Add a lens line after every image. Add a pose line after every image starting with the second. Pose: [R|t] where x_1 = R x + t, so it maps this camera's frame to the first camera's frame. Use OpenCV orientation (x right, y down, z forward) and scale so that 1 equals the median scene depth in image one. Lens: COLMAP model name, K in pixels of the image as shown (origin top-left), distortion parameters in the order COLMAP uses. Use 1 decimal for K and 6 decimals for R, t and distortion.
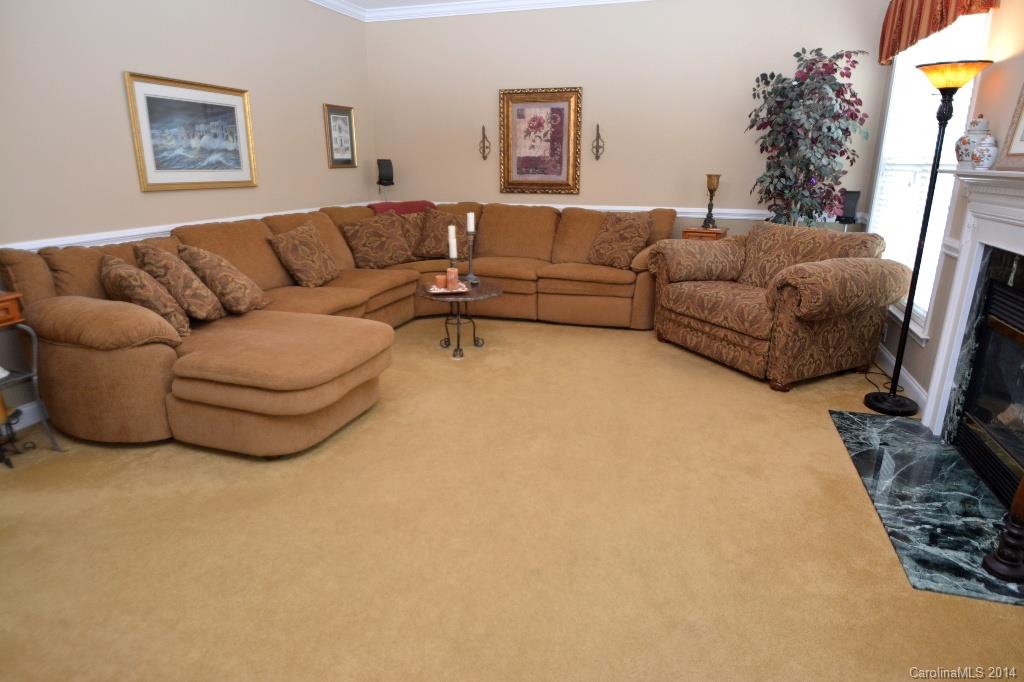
lens RADIAL K [[592.4, 0, 512.0], [0, 592.4, 341.0], [0, 0, 1]] dist [0.001602, 0.000299]
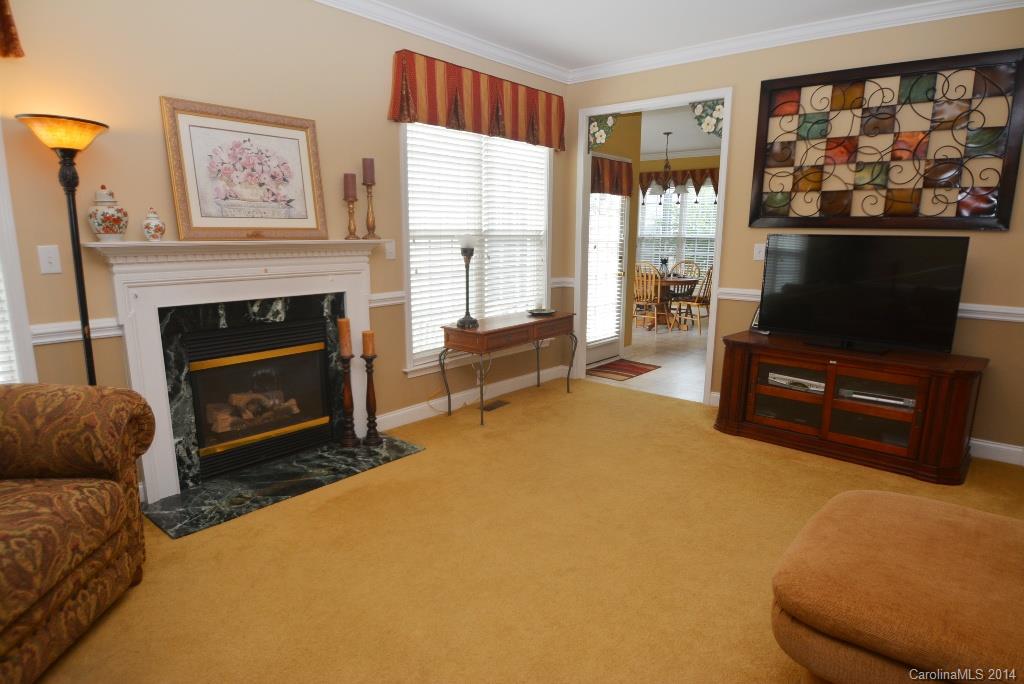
lens RADIAL K [[592.4, 0, 512.0], [0, 592.4, 342.0], [0, 0, 1]] dist [0.001602, 0.000299]
pose [[-0.931194, -0.069489, 0.357840, -0.202293], [0.101246, 0.893733, 0.437024, -0.598302], [-0.350182, 0.443184, -0.825203, 2.008954]]
